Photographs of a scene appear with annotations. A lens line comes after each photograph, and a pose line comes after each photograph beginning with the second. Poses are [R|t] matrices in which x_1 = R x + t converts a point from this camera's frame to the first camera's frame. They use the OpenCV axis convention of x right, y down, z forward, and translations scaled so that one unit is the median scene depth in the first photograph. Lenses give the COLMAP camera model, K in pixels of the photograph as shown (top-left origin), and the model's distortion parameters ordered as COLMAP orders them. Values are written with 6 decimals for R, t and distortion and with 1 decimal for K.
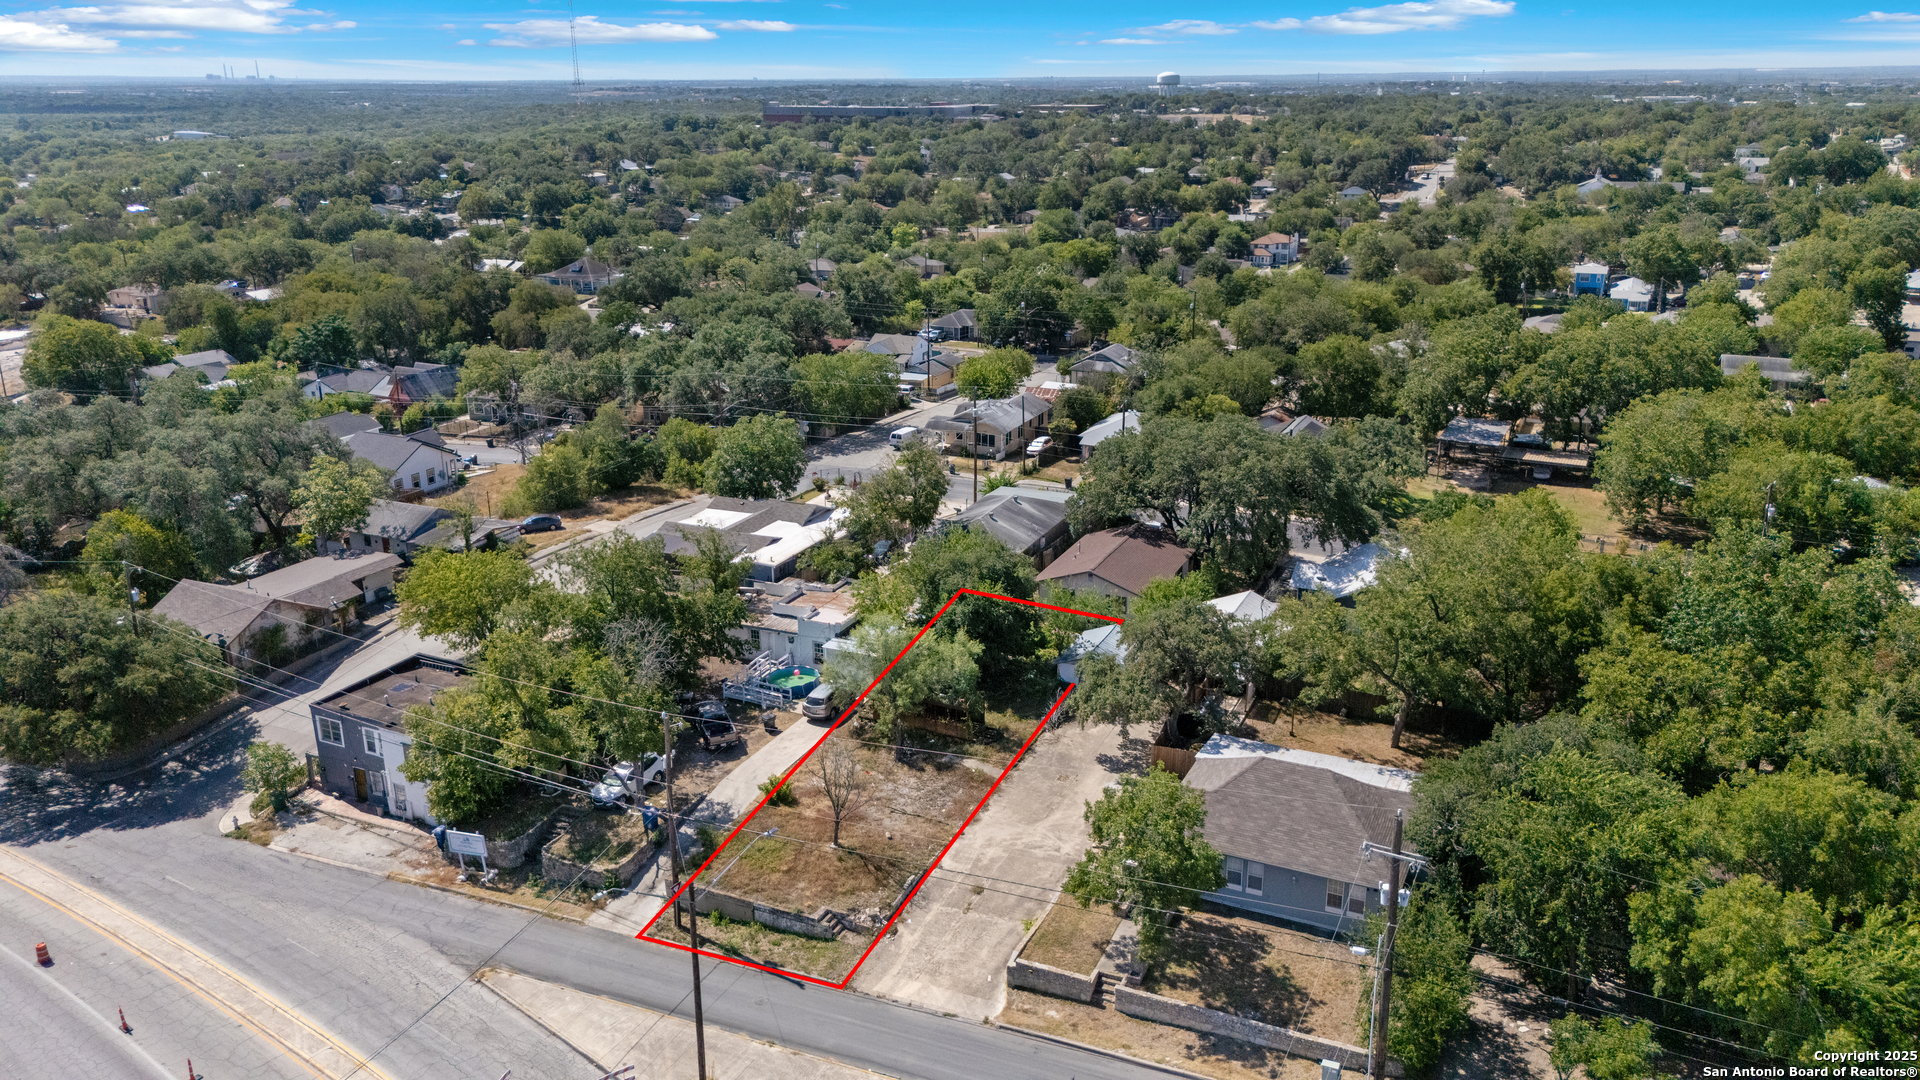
lens RADIAL K [[1419.9, 0, 961.7], [0, 1419.9, 534.0], [0, 0, 1]] dist [0.075200, -0.083726]
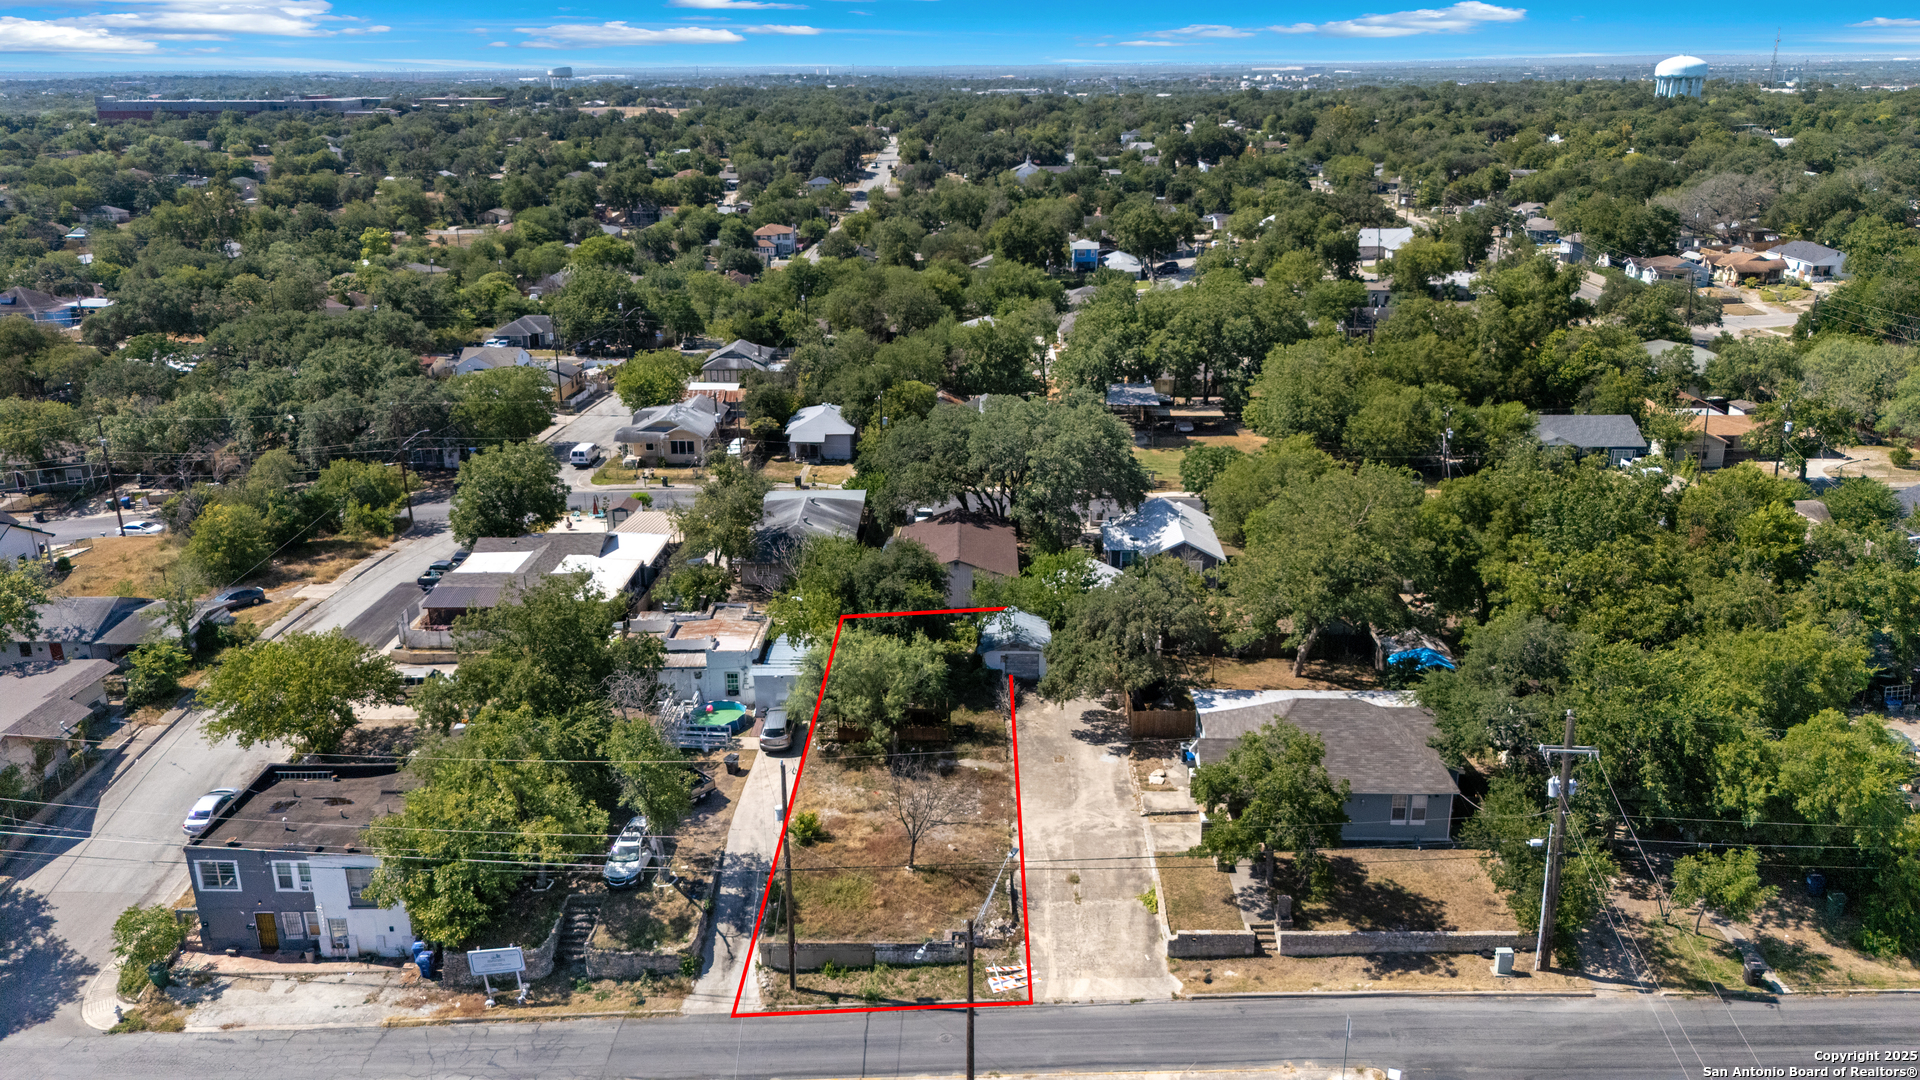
lens RADIAL K [[1419.9, 0, 961.7], [0, 1419.9, 534.0], [0, 0, 1]] dist [0.075200, -0.083726]
pose [[0.914752, -0.128169, 0.383147, -0.311815], [0.126404, 0.991528, 0.029897, -0.023141], [-0.383733, 0.021083, 0.923203, 0.075124]]
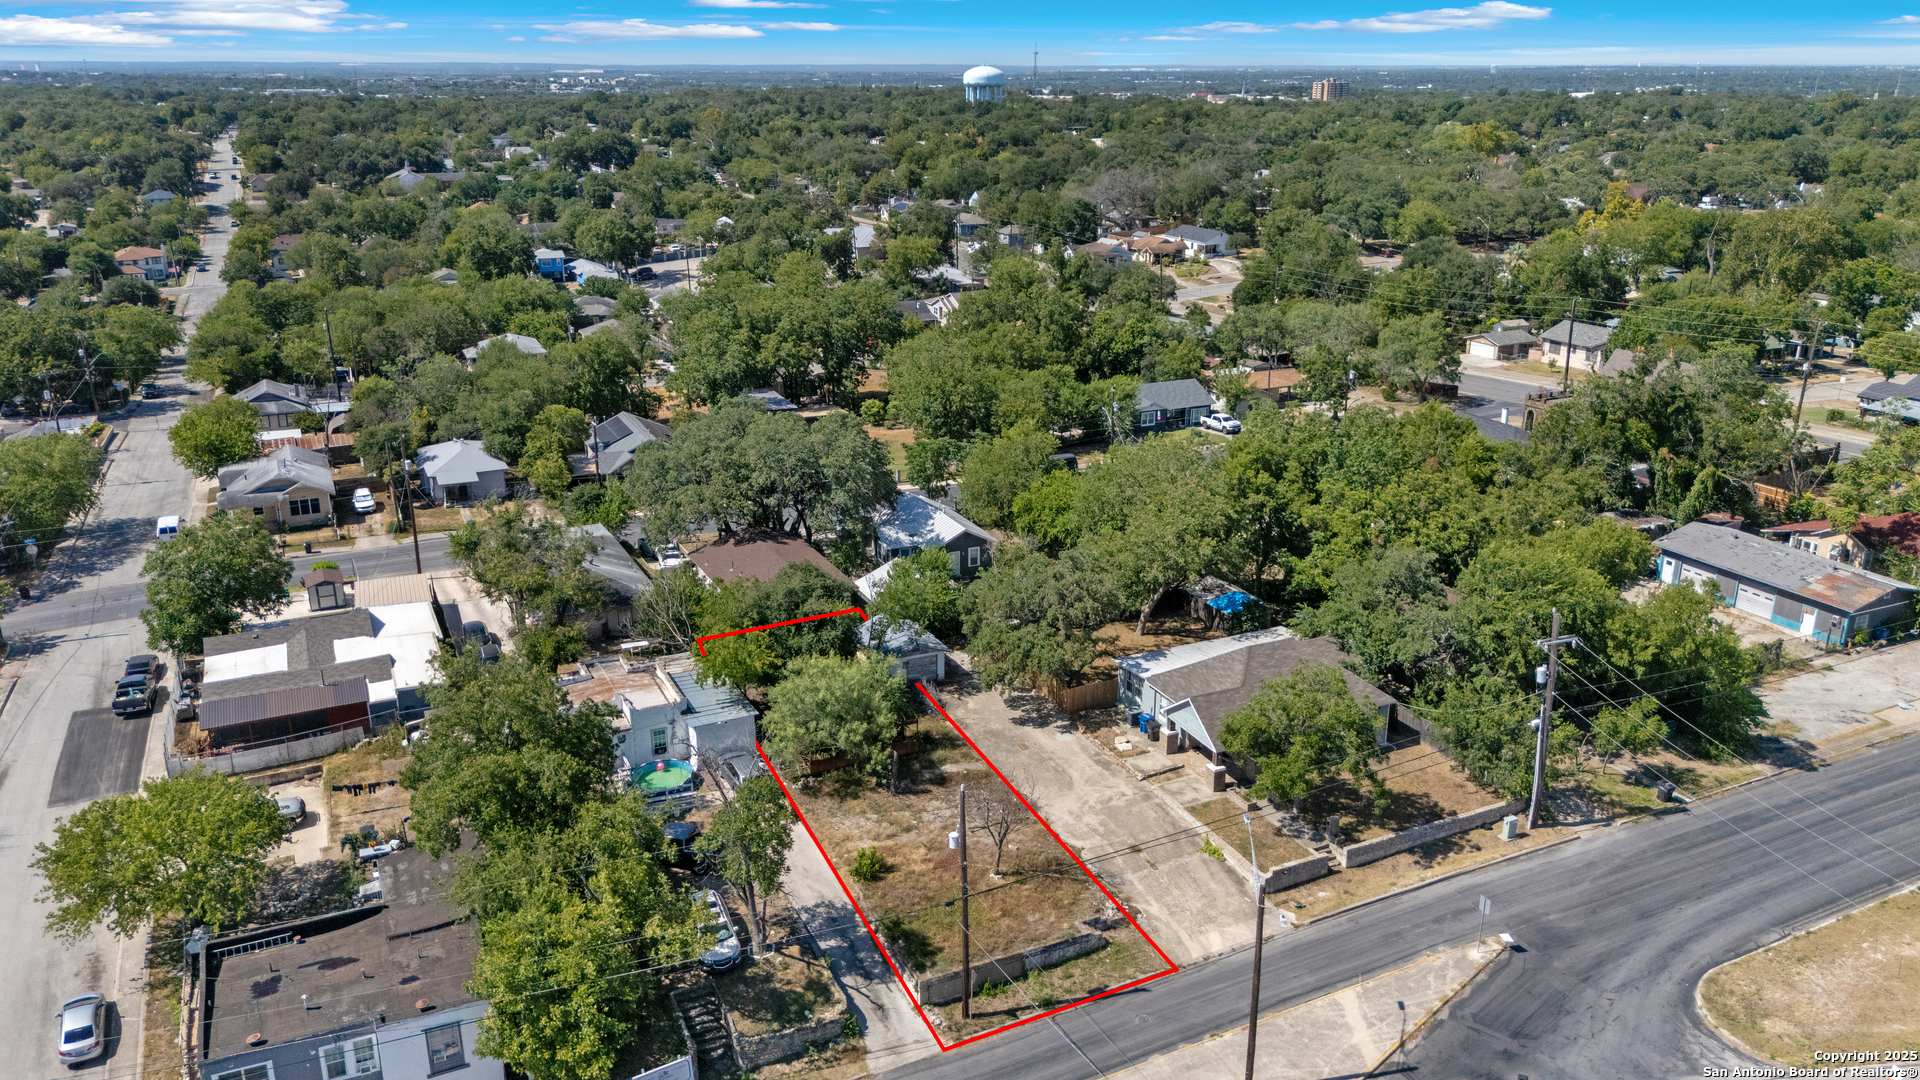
lens RADIAL K [[1419.9, 0, 961.7], [0, 1419.9, 534.0], [0, 0, 1]] dist [0.075200, -0.083726]
pose [[0.637946, -0.235868, 0.733070, -0.592979], [0.232448, 0.966516, 0.108695, -0.089654], [-0.734161, 0.101059, 0.671412, 0.274797]]
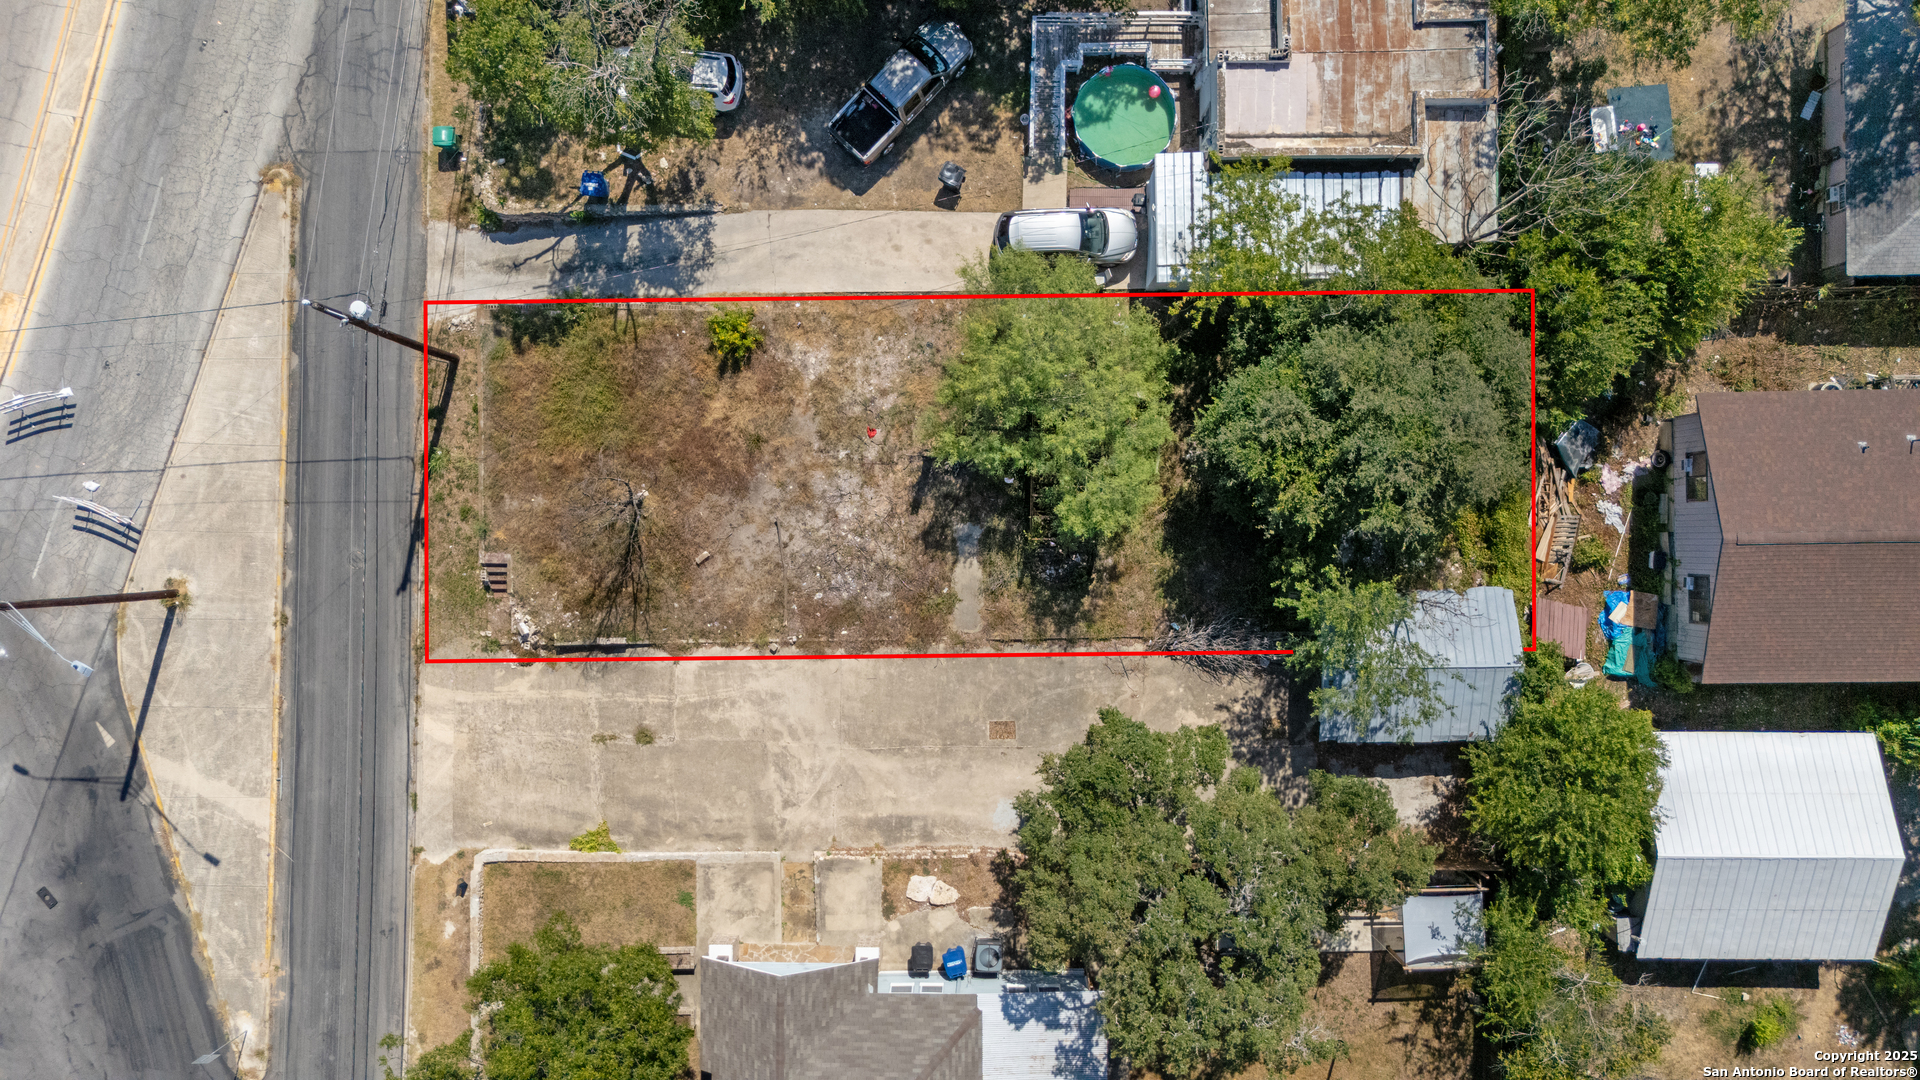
lens RADIAL K [[1419.9, 0, 961.7], [0, 1419.9, 534.0], [0, 0, 1]] dist [0.075200, -0.083726]
pose [[0.427742, 0.903892, -0.003993, -0.006267], [-0.267687, 0.130892, 0.954574, -0.348856], [0.863354, -0.407243, 0.297948, 0.728665]]
